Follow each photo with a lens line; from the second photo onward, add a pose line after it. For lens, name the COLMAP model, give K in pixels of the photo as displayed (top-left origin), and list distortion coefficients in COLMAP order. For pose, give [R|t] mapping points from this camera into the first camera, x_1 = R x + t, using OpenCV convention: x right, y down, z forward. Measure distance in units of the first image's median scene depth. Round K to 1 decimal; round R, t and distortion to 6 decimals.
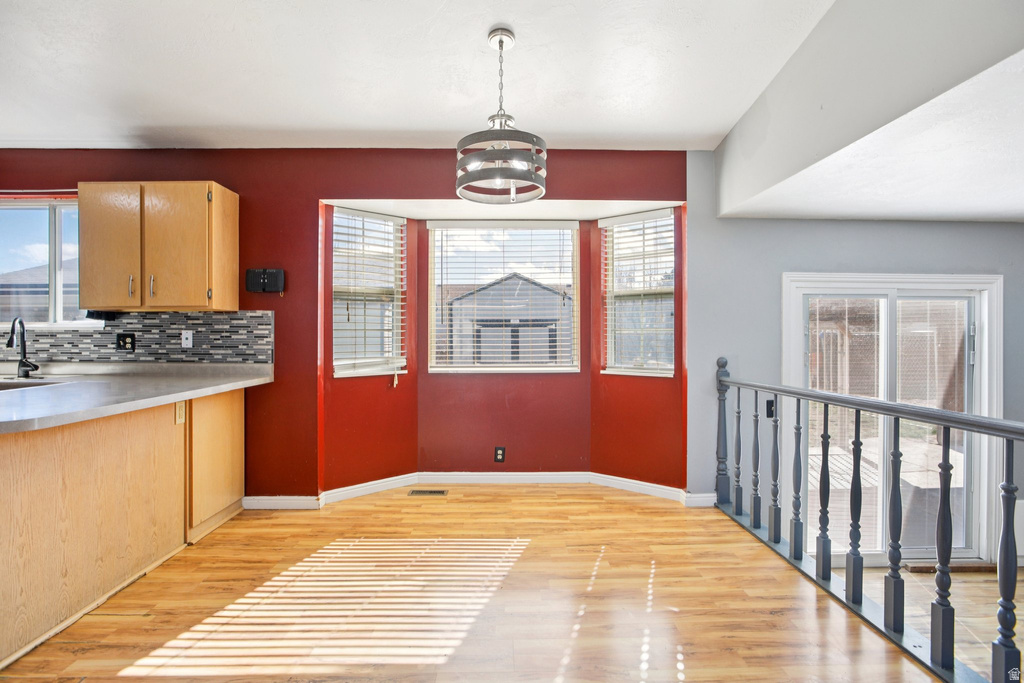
lens RADIAL K [[481.2, 0, 510.2], [0, 481.2, 337.2], [0, 0, 1]] dist [-0.054447, 0.022975]
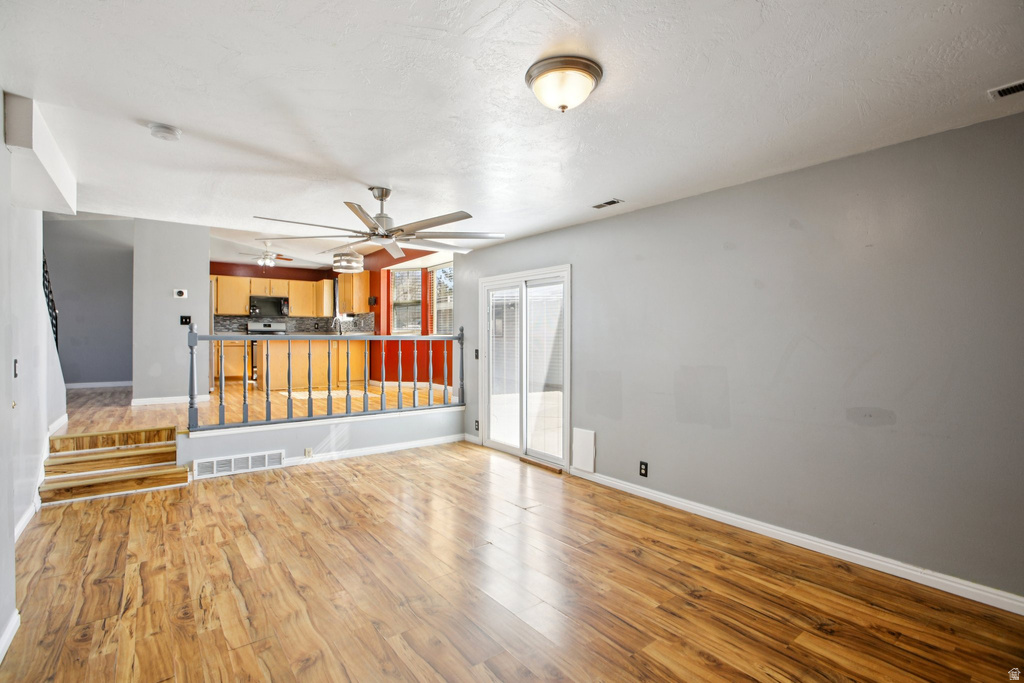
lens RADIAL K [[481.2, 0, 510.2], [0, 481.2, 337.2], [0, 0, 1]] dist [-0.054447, 0.022975]
pose [[0.584863, 0.001052, -0.811132, 2.215368], [-0.000786, 0.999999, 0.000730, 0.087920], [0.811132, 0.000211, 0.584863, 0.022874]]
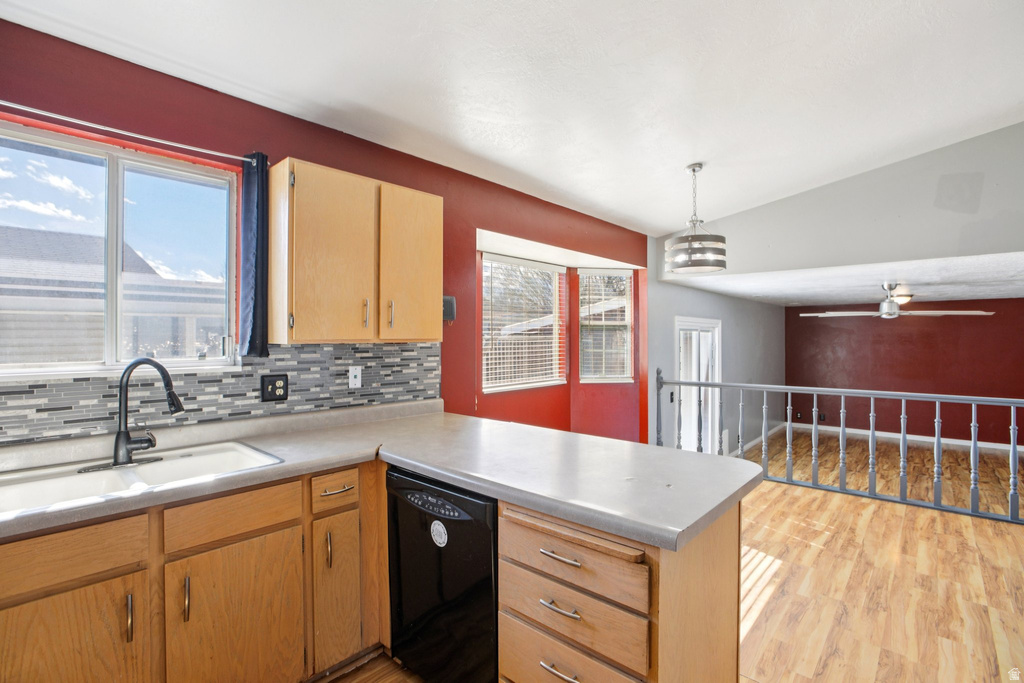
lens RADIAL K [[481.2, 0, 510.2], [0, 481.2, 337.2], [0, 0, 1]] dist [-0.054447, 0.022975]
pose [[0.688137, -0.000209, 0.725581, -1.087922], [0.004465, 0.999982, -0.003947, -0.058575], [-0.725567, 0.005956, 0.688125, 0.261229]]
